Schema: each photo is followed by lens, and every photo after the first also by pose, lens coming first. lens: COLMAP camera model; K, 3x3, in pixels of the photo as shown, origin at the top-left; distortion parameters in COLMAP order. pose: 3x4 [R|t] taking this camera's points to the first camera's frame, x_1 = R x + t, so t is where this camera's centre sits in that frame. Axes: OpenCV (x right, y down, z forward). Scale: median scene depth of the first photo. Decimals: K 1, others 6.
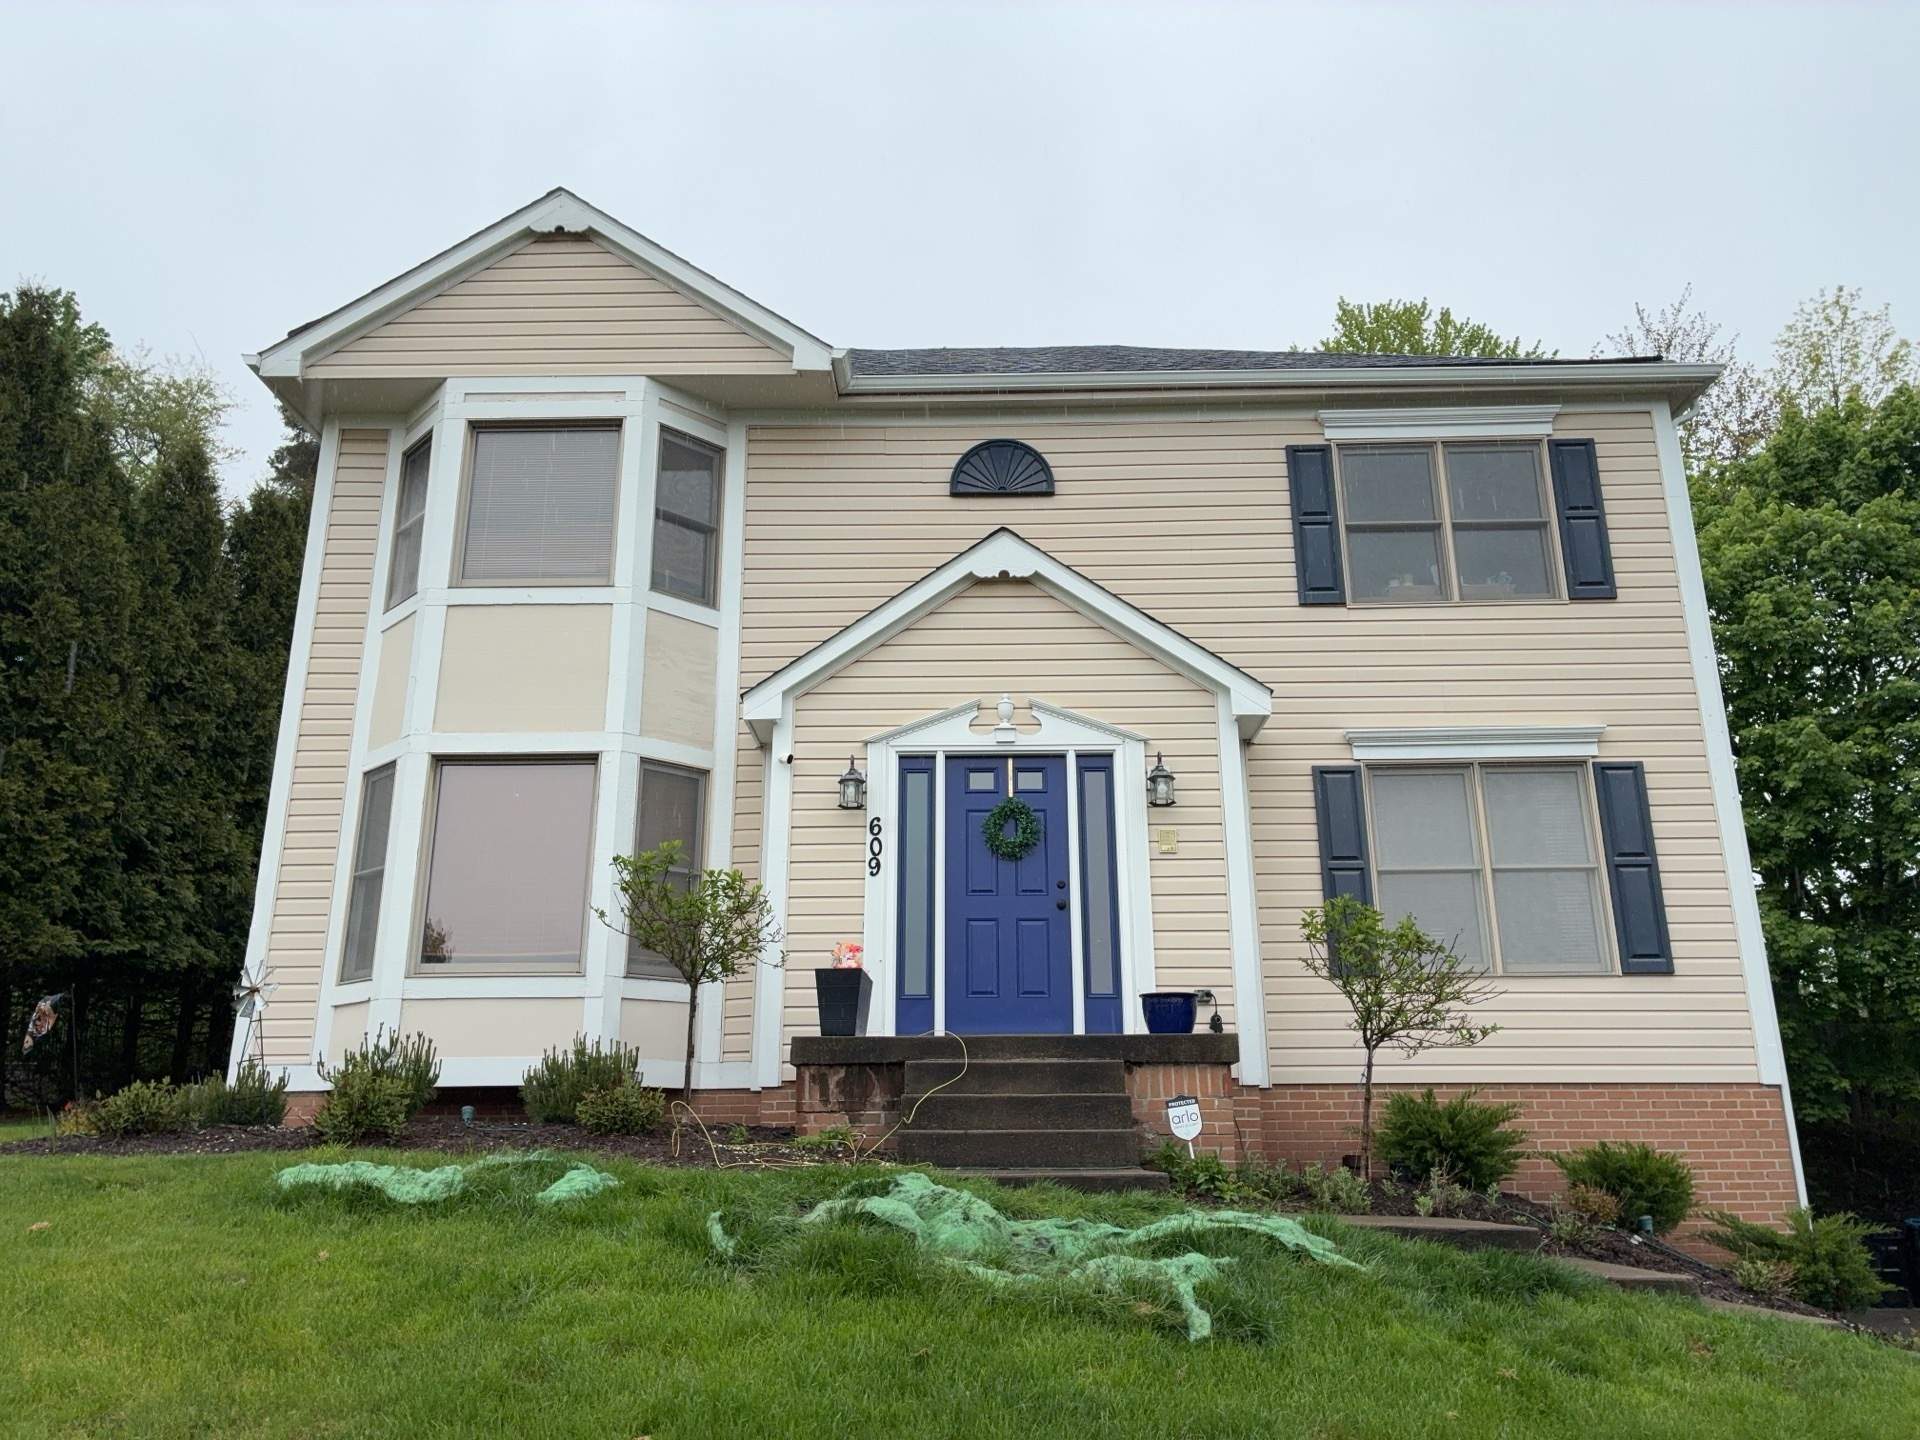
lens RADIAL K [[1414.6, 0, 953.0], [0, 1414.6, 718.1], [0, 0, 1]] dist [0.029810, -0.006473]
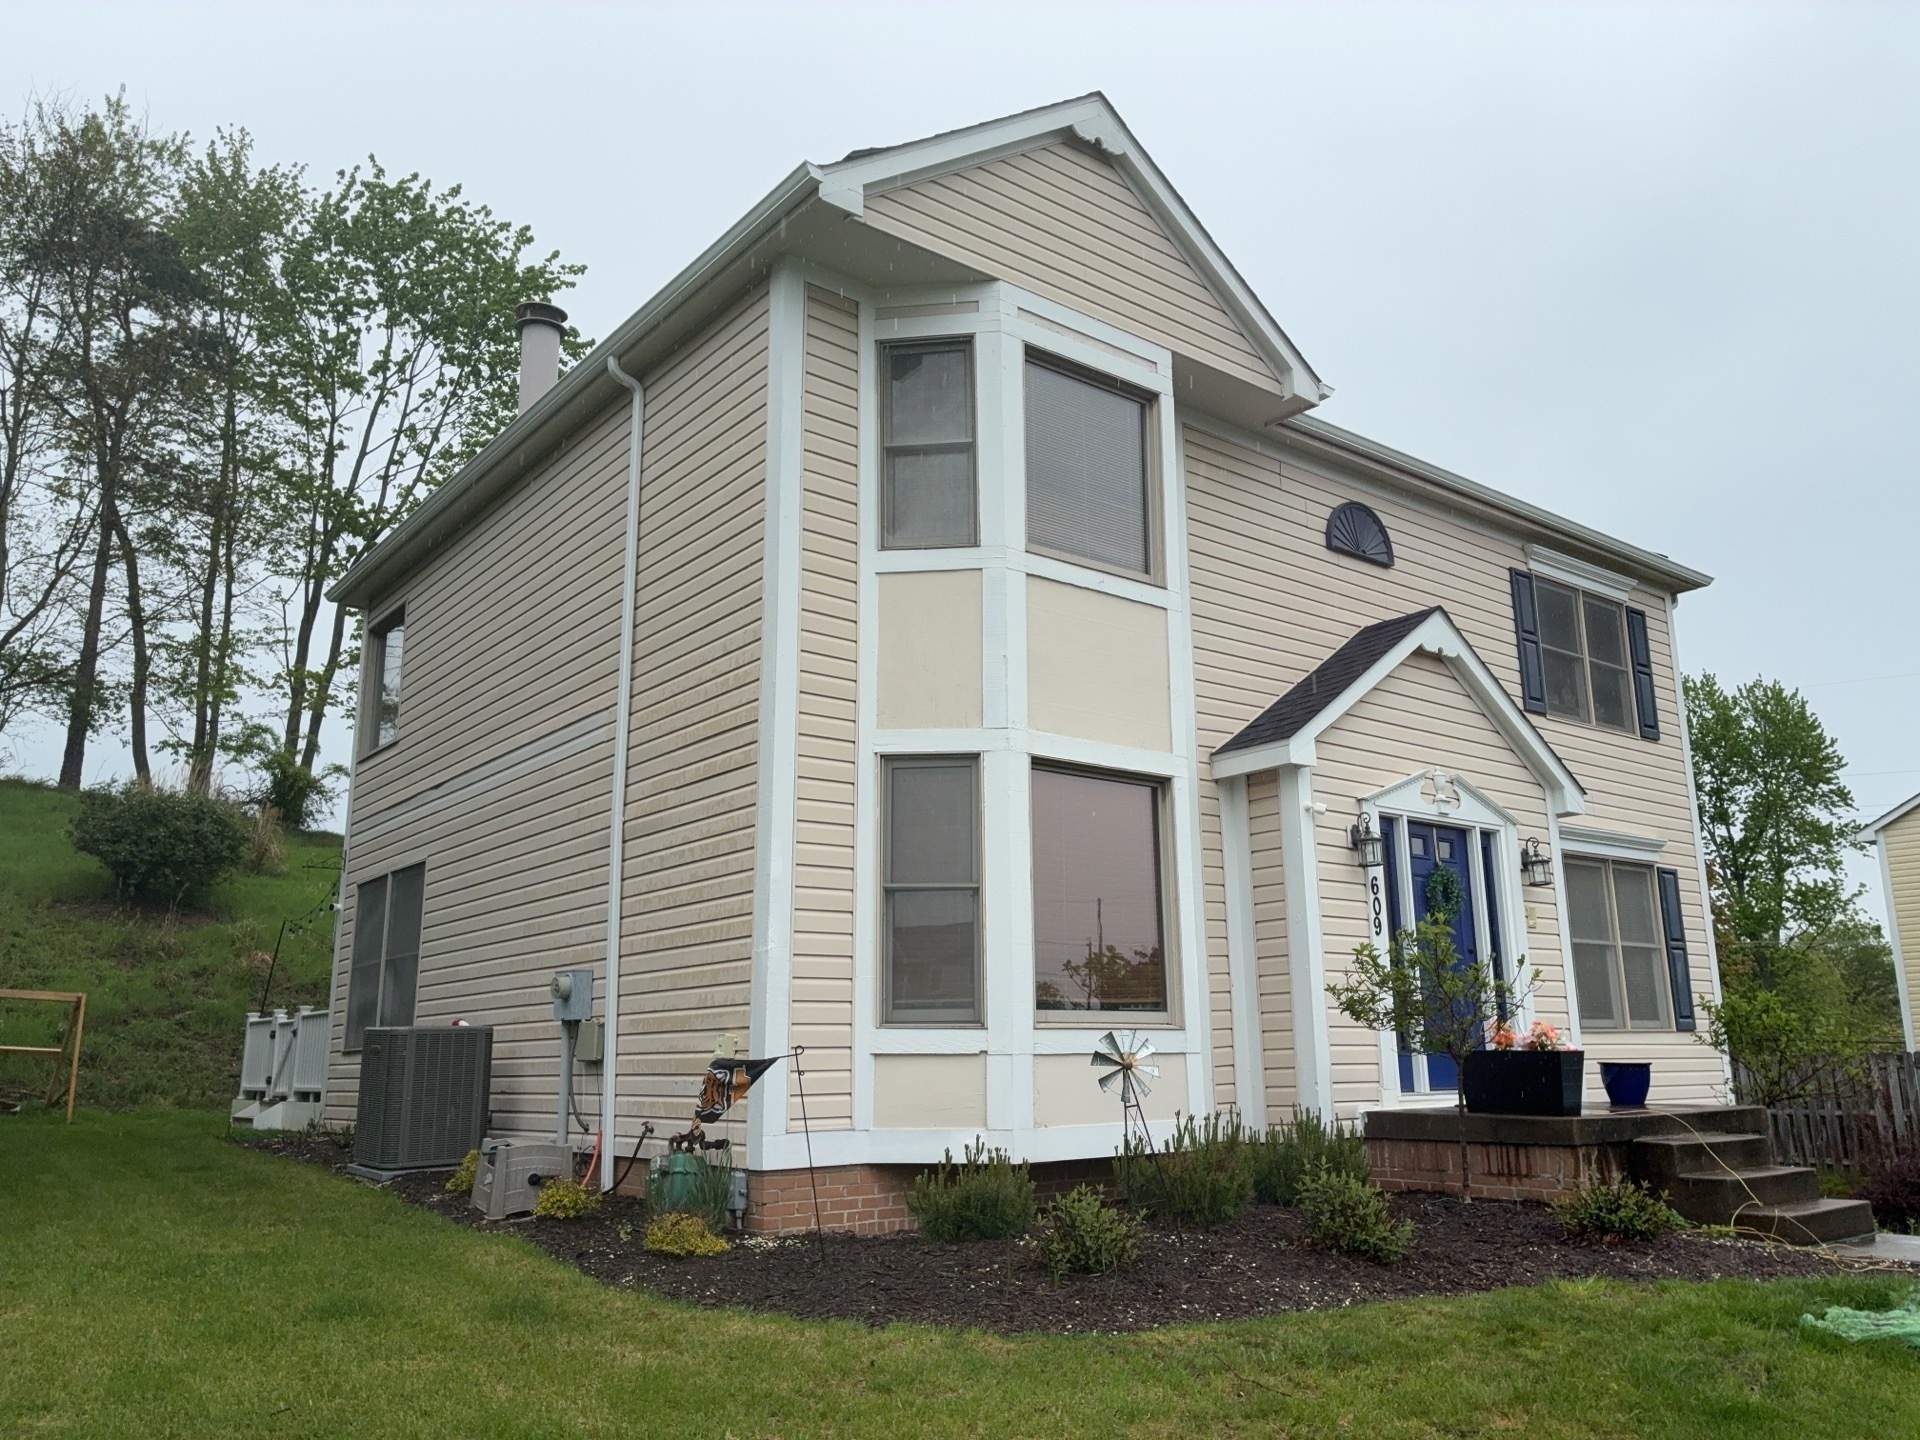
lens RADIAL K [[1455.5, 0, 988.0], [0, 1455.5, 721.4], [0, 0, 1]] dist [0.015260, -0.001500]
pose [[0.765961, 0.139327, 0.627608, -0.887588], [-0.180323, 0.983606, 0.001717, 0.008163], [-0.617080, -0.114487, 0.778528, 0.343379]]
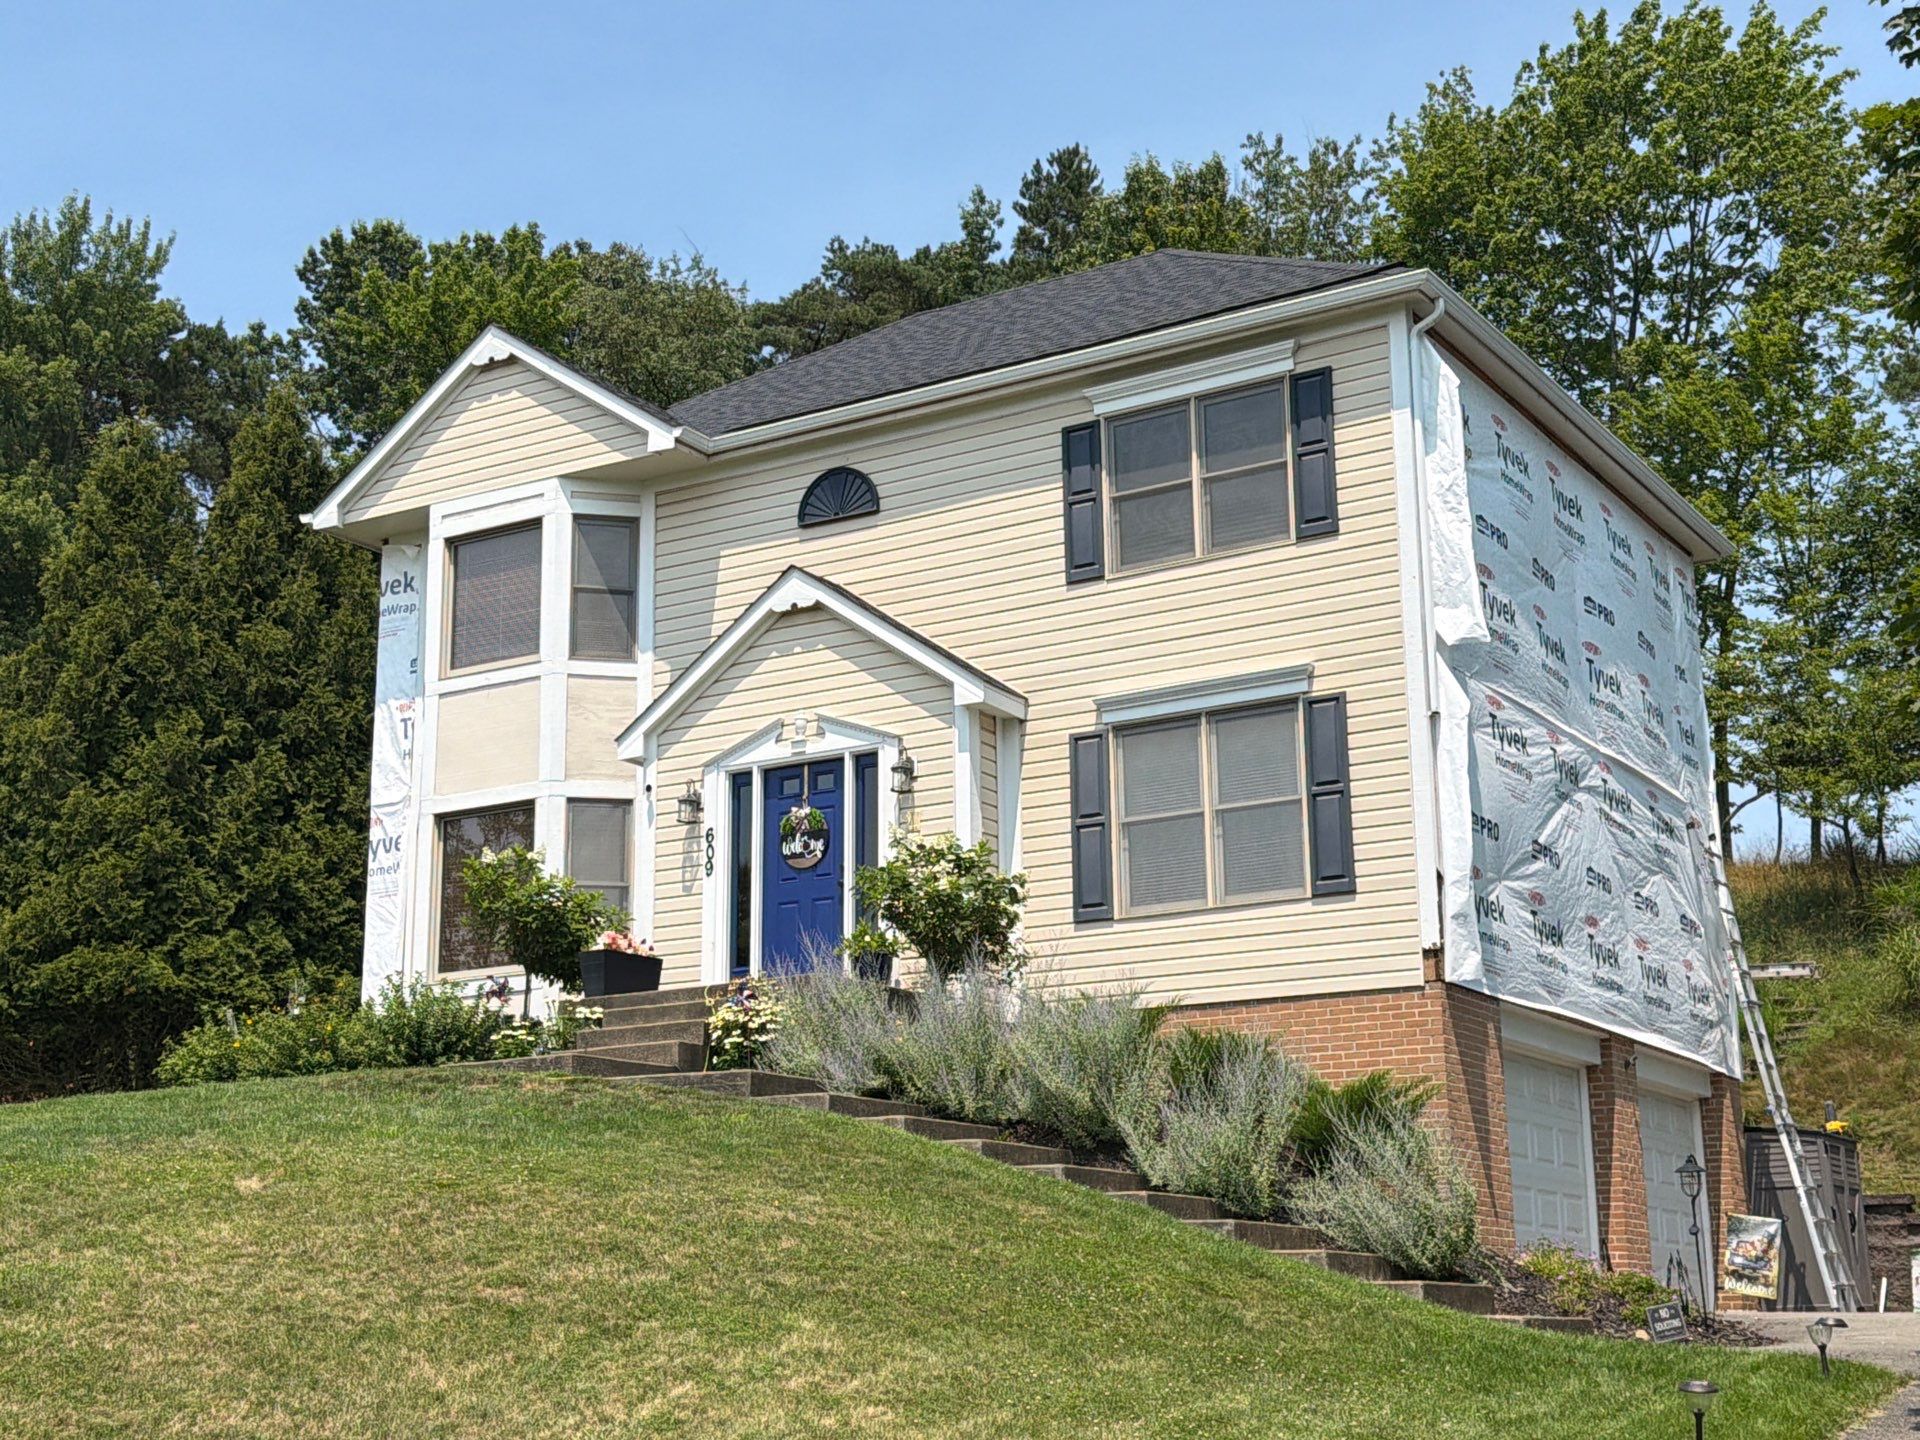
lens RADIAL K [[2545.2, 0, 944.9], [0, 2545.2, 726.9], [0, 0, 1]] dist [0.134414, -0.146720]
pose [[0.862488, -0.126124, -0.490109, 1.136122], [0.156220, 0.987503, 0.020790, -0.028358], [0.481362, -0.094496, 0.871413, -0.760472]]
